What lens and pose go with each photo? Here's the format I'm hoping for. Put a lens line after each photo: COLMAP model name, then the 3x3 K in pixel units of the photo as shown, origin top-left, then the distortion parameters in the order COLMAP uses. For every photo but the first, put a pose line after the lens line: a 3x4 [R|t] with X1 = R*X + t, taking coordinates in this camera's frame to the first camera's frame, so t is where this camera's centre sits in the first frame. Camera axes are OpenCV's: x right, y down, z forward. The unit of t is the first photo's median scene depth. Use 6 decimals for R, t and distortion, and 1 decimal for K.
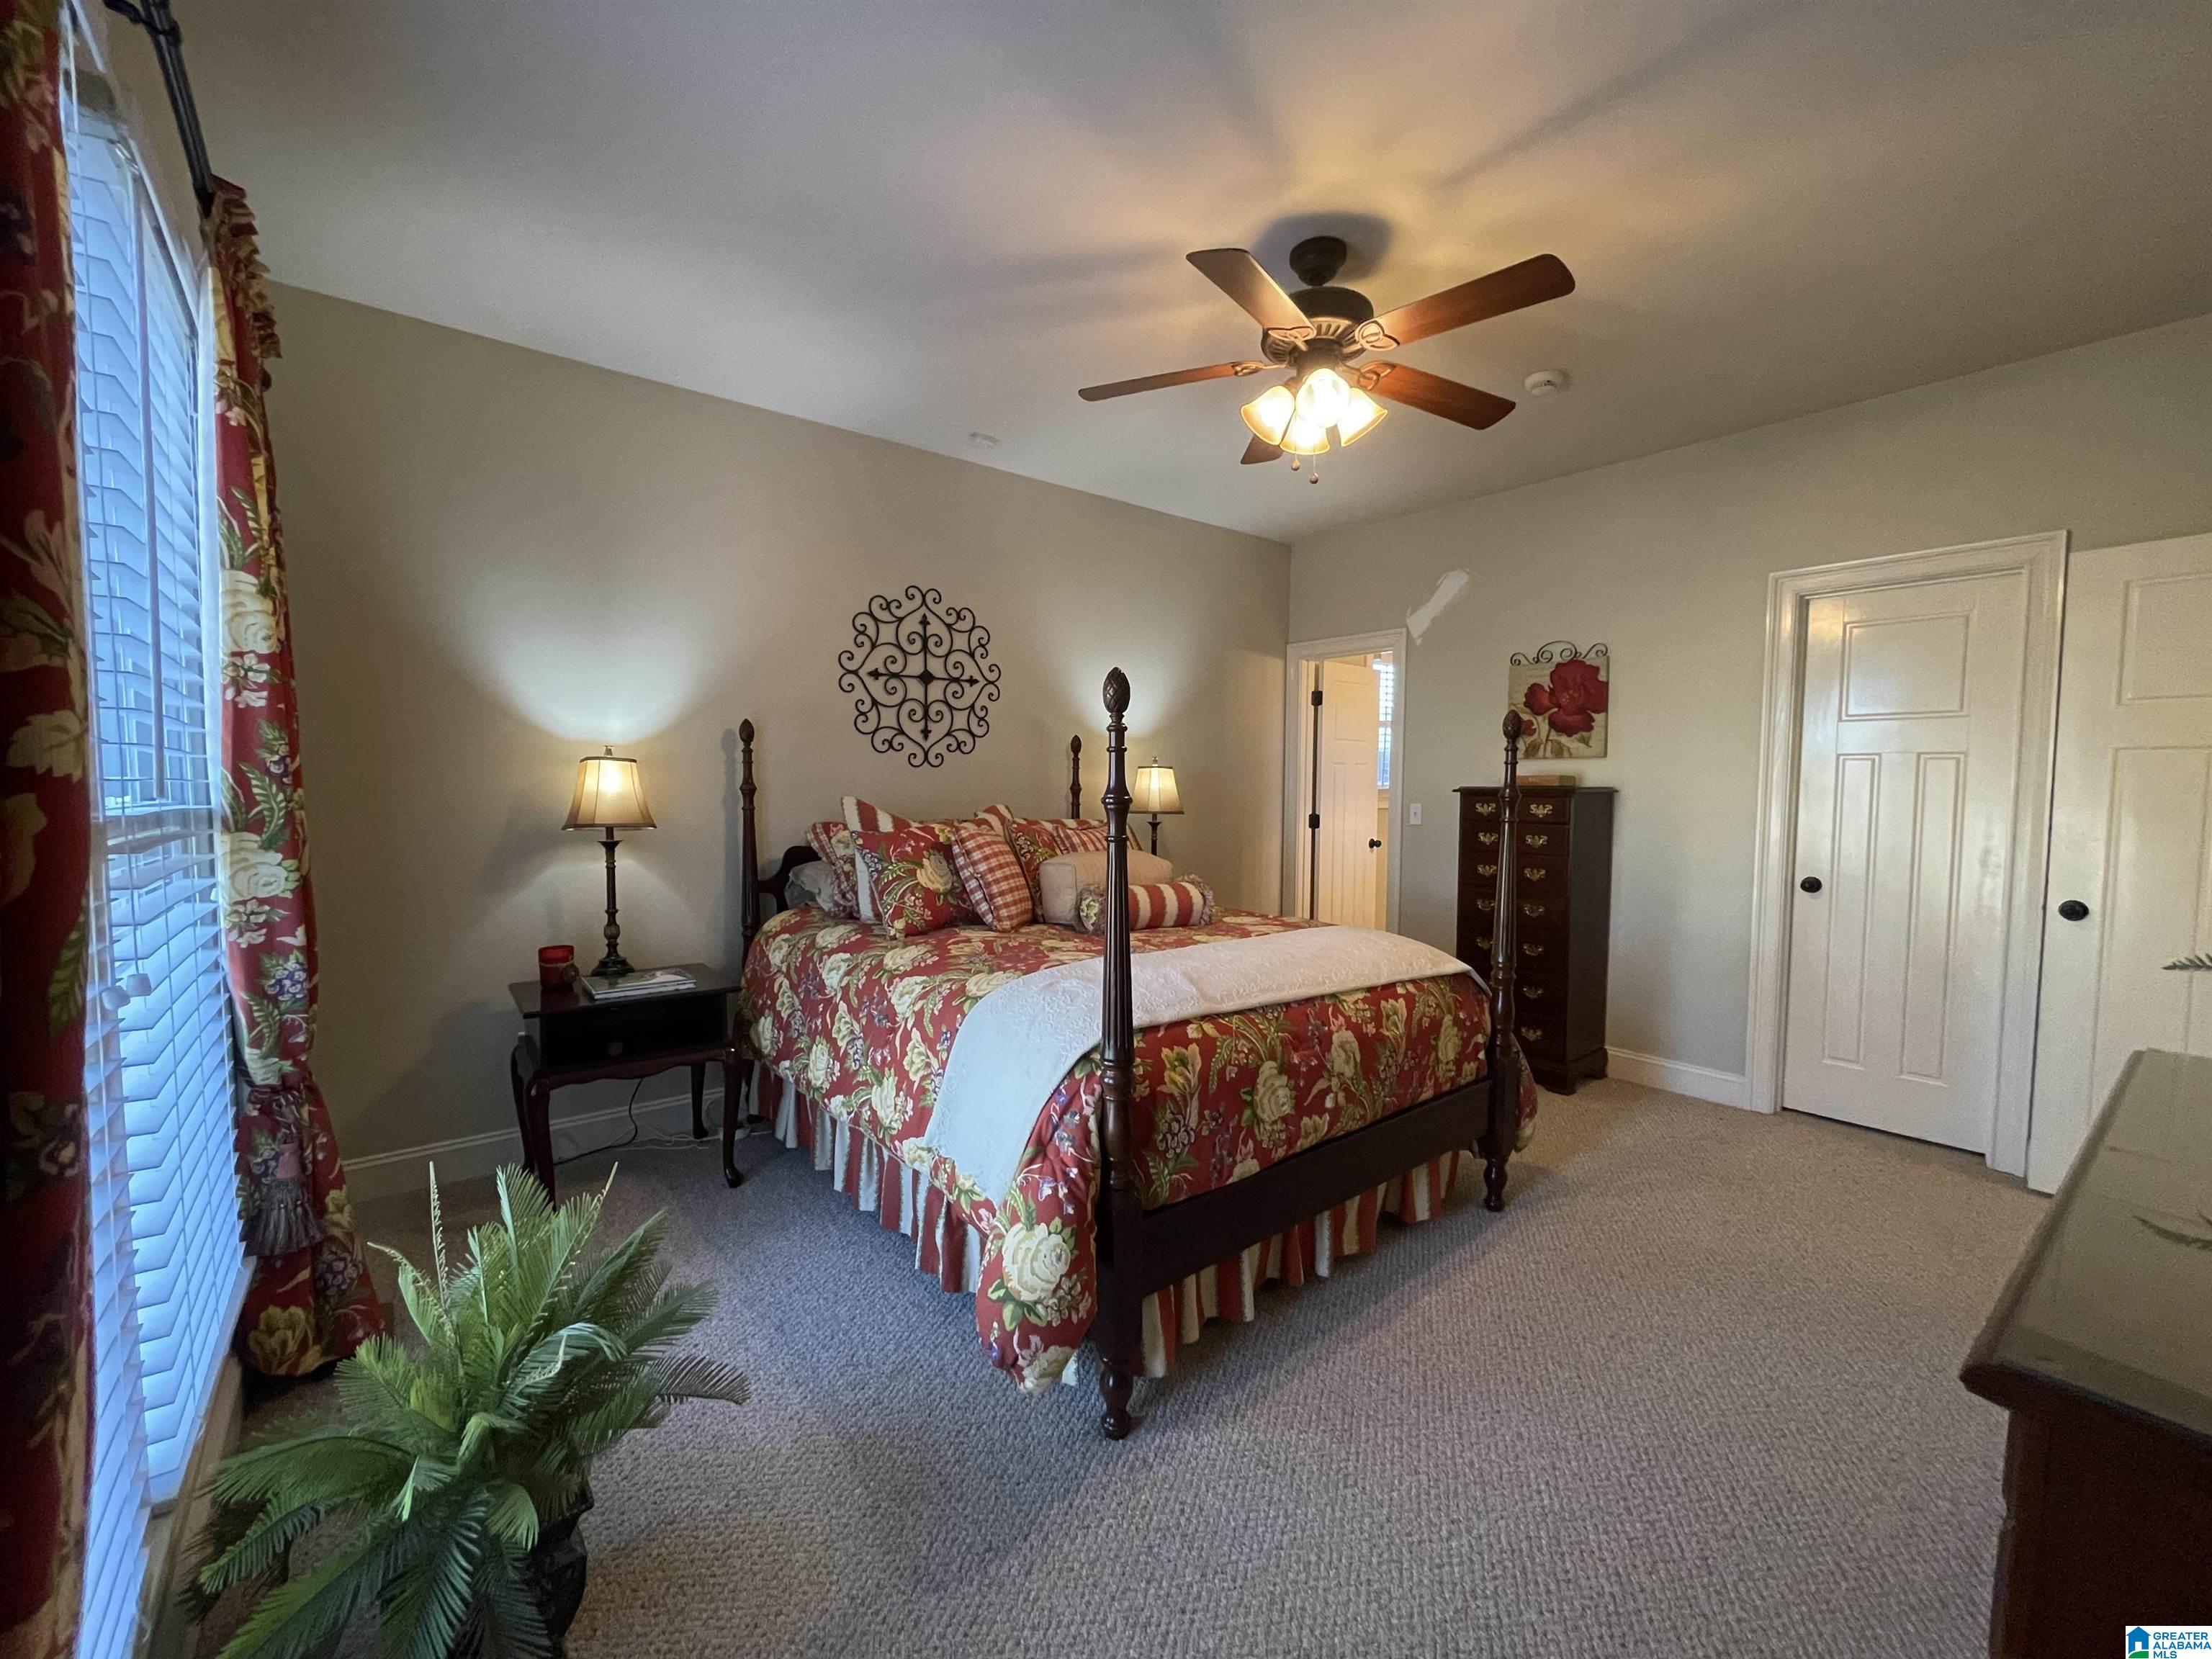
lens RADIAL K [[900.5, 0, 1101.8], [0, 900.5, 833.2], [0, 0, 1]] dist [0.000210, -0.000081]
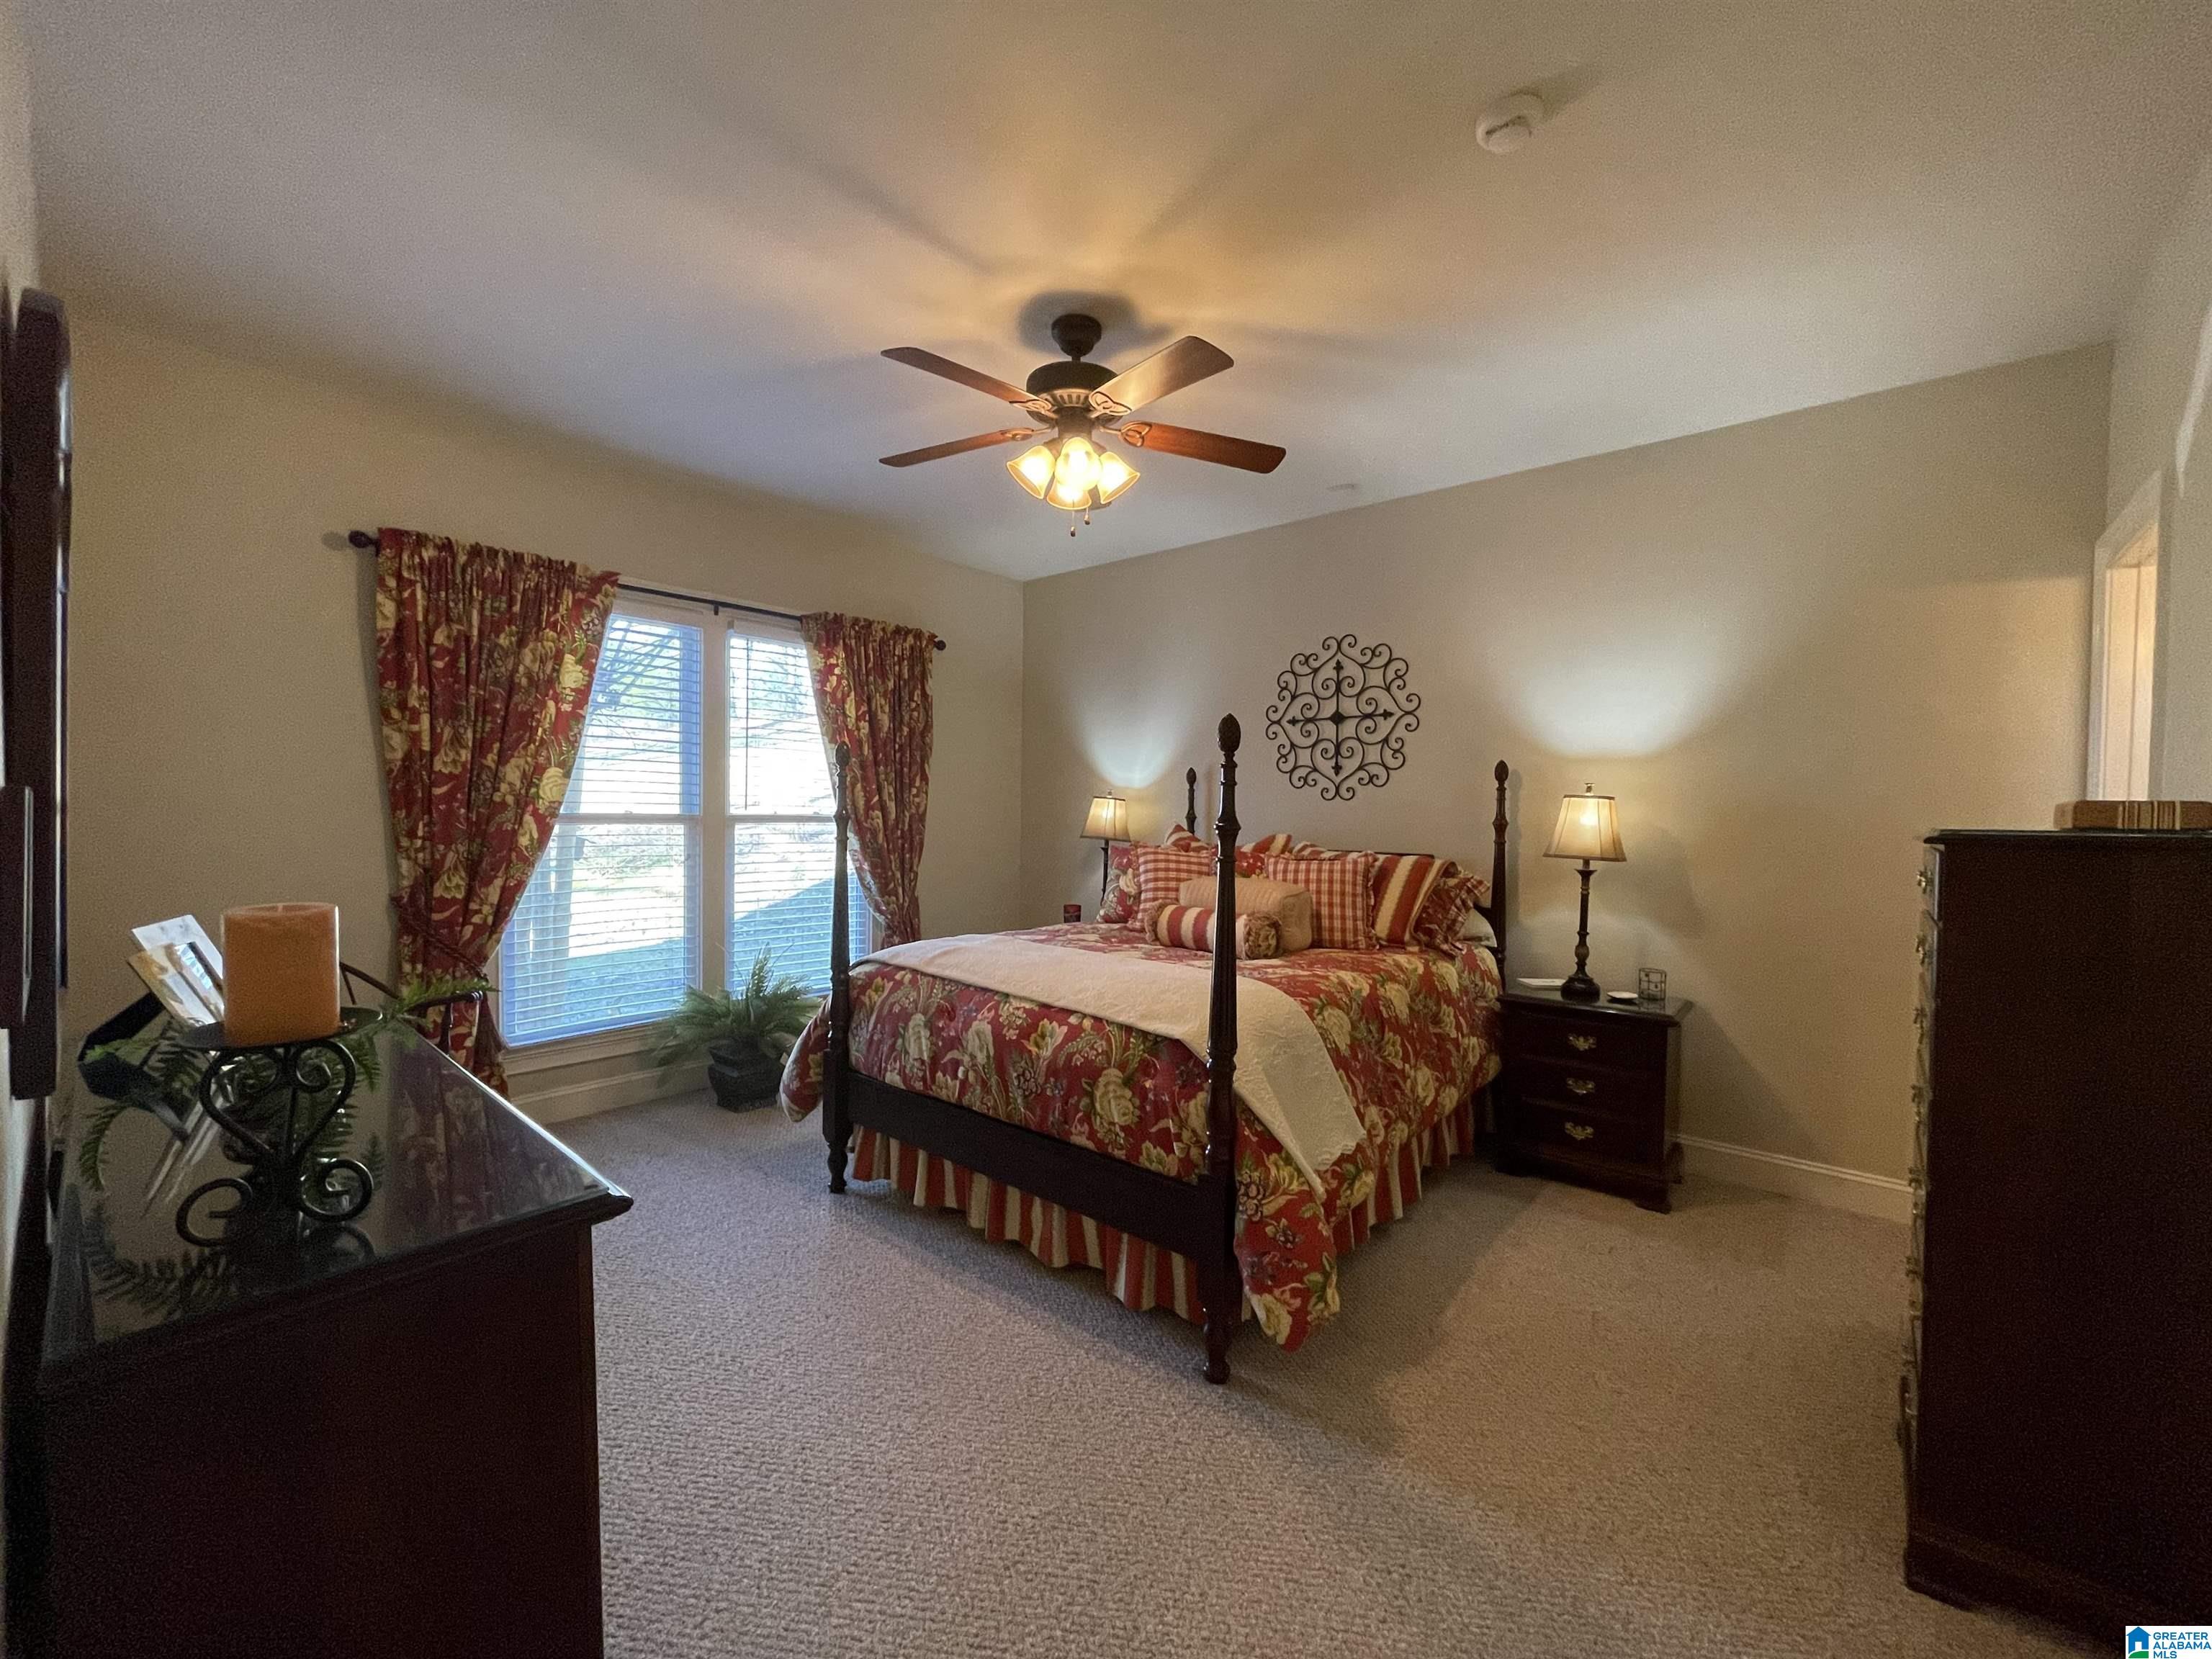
lens RADIAL K [[900.5, 0, 1101.8], [0, 900.5, 833.2], [0, 0, 1]] dist [0.000210, -0.000081]
pose [[0.175096, 0.020646, -0.984335, 0.845322], [-0.068765, 0.997595, 0.008692, -0.024780], [0.982147, 0.066166, 0.176095, 0.552417]]
